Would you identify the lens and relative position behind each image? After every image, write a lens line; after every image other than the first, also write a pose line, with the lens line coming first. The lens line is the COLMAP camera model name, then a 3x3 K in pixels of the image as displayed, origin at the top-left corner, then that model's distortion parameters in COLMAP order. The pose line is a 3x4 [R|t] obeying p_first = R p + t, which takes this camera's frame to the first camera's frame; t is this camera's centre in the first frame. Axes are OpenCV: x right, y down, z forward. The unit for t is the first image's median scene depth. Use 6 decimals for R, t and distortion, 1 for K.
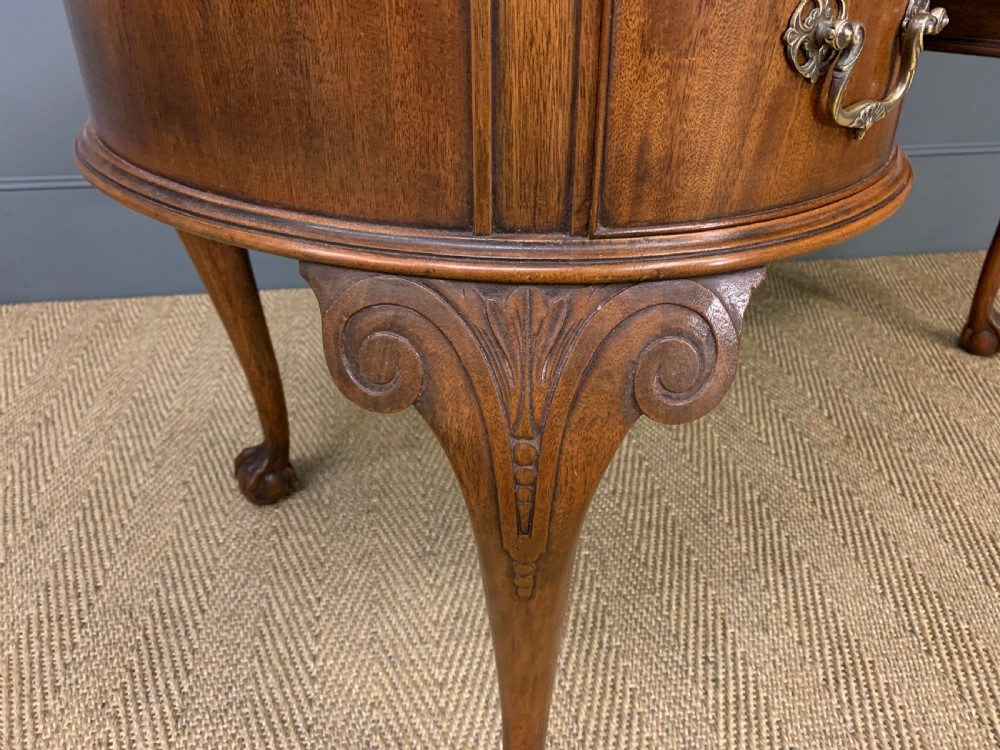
lens RADIAL K [[788.4, 0, 500.0], [0, 788.4, 375.0], [0, 0, 1]] dist [-0.004096, 0.014029]
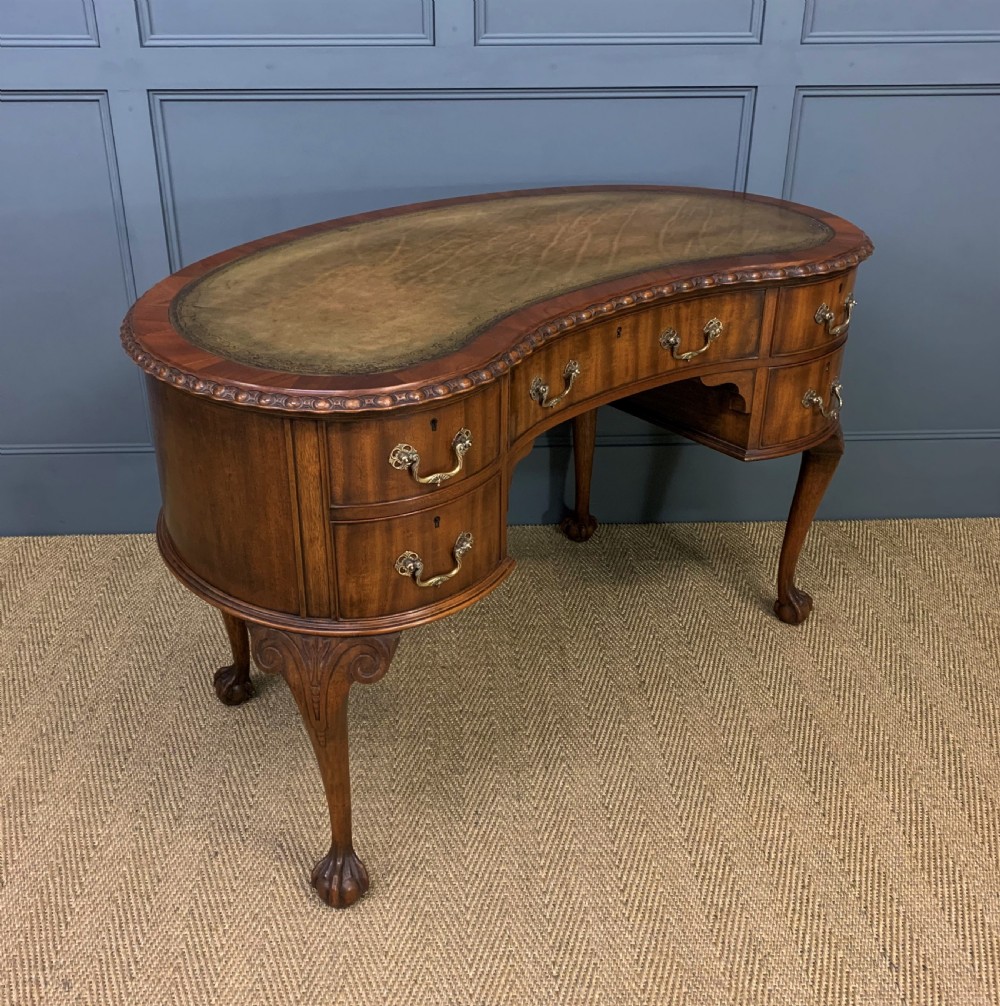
lens RADIAL K [[1140.3, 0, 483.5], [0, 1140.3, 465.5], [0, 0, 1]] dist [0.081829, -0.182456]
pose [[0.994742, 0.044507, -0.092231, 0.395899], [-0.050218, 0.996901, -0.060548, -0.200686], [0.089251, 0.064862, 0.993895, -1.274689]]
